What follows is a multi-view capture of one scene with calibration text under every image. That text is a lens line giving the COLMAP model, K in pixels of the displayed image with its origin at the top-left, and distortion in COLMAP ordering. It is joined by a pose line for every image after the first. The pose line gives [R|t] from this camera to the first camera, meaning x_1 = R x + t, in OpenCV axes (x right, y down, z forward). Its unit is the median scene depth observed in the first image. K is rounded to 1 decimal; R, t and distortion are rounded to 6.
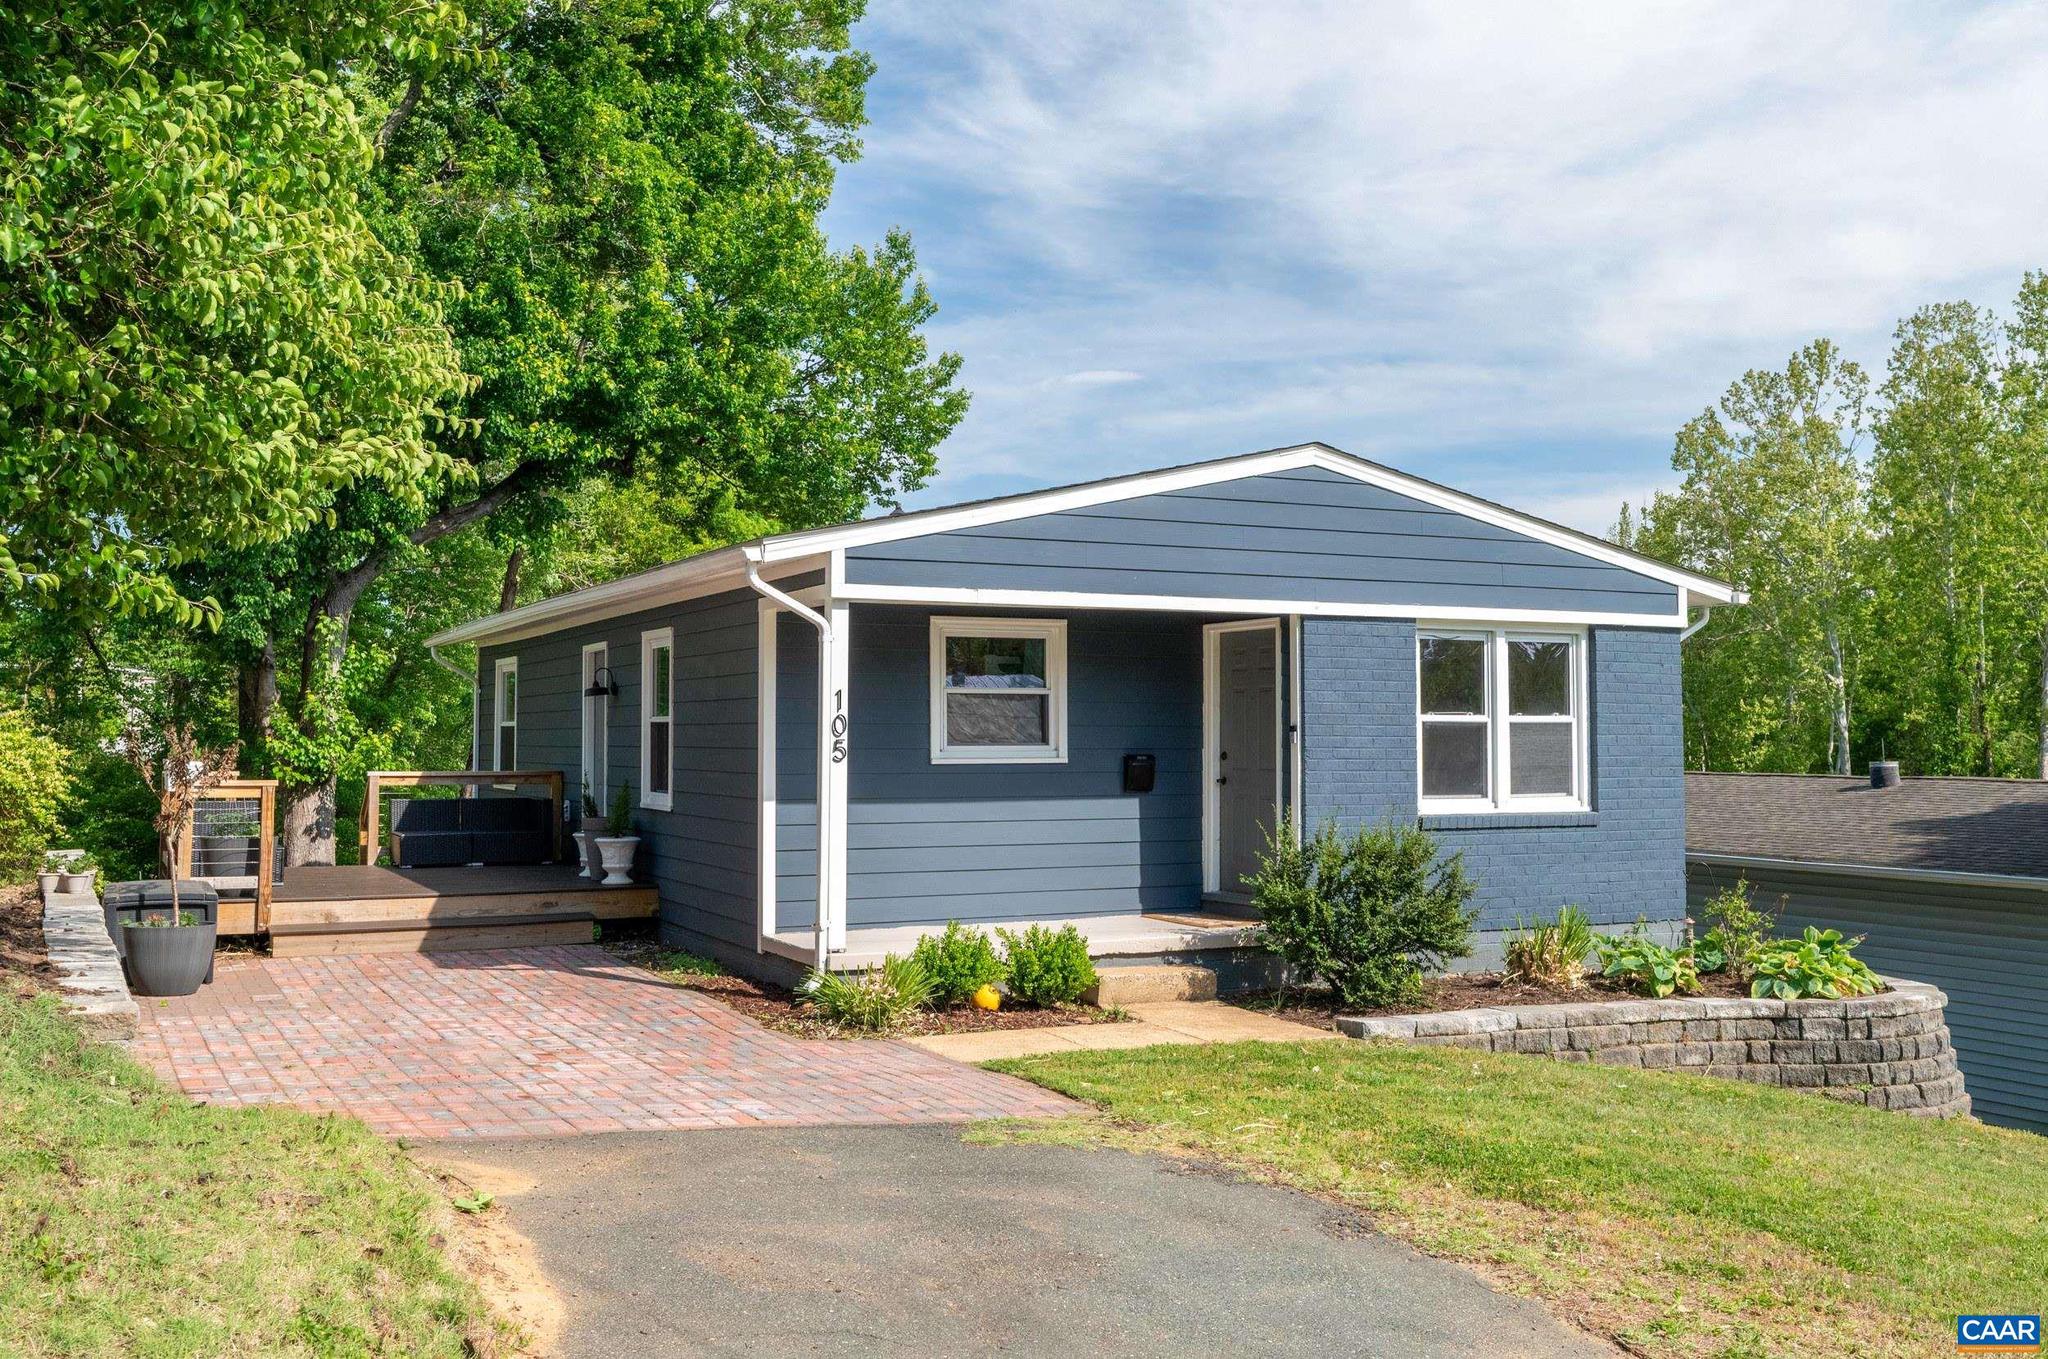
lens RADIAL K [[1836.5, 0, 1021.9], [0, 1836.5, 668.8], [0, 0, 1]] dist [0.003852, -0.008041]
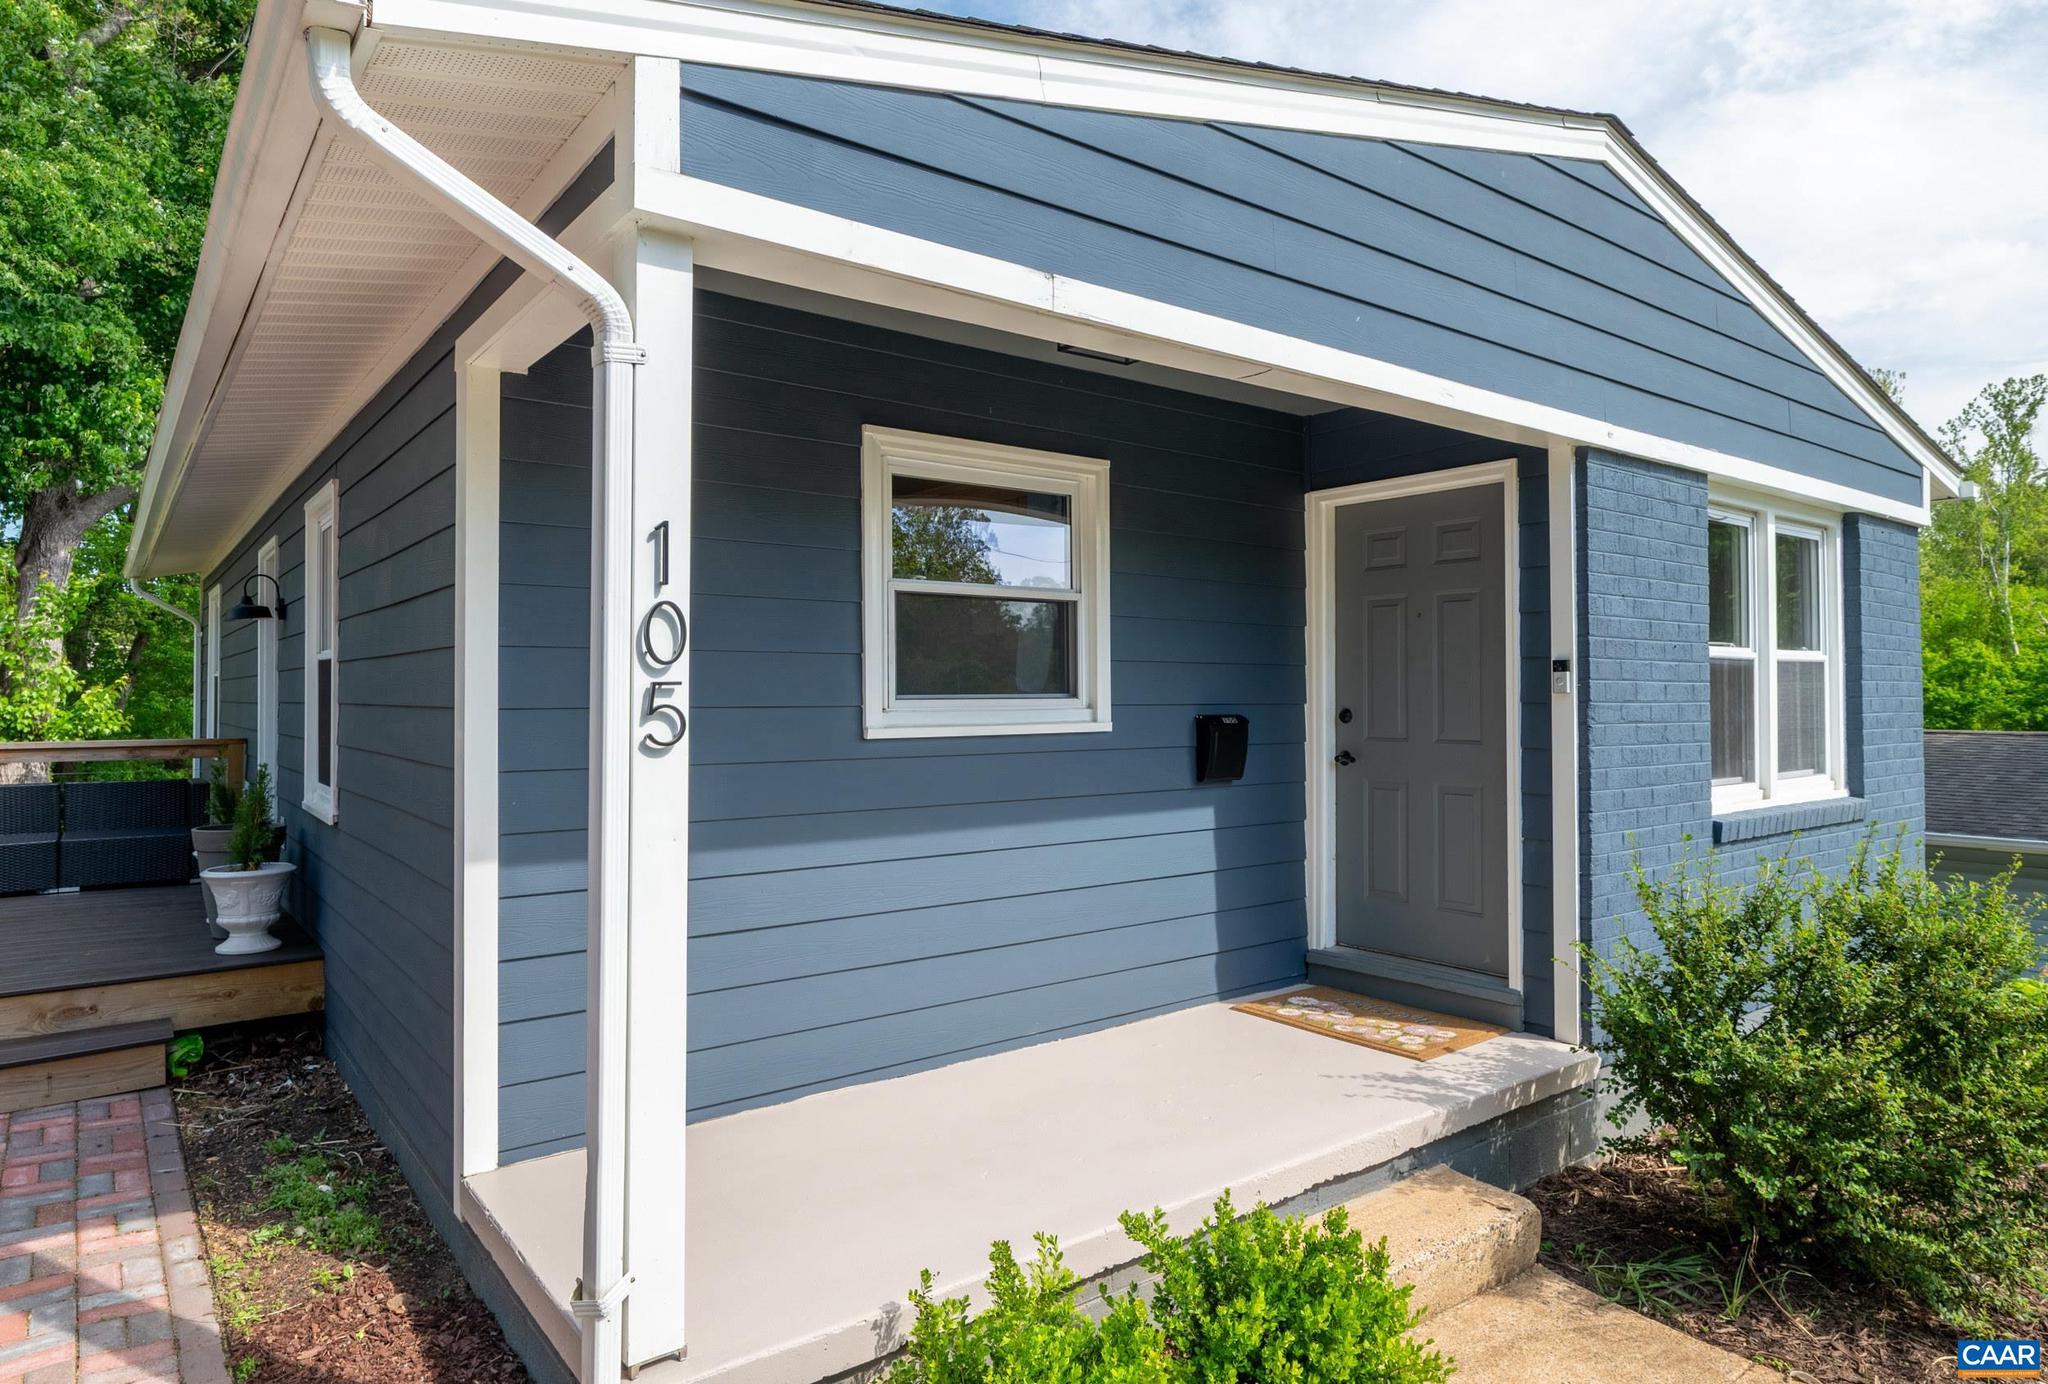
lens RADIAL K [[1206.6, 0, 1021.1], [0, 1206.6, 674.2], [0, 0, 1]] dist [-0.001608, 0.000810]
pose [[0.981976, 0.000323, 0.189004, -0.064338], [-0.004297, 0.999778, 0.020614, 0.026907], [-0.188955, -0.021054, 0.981760, 0.647173]]
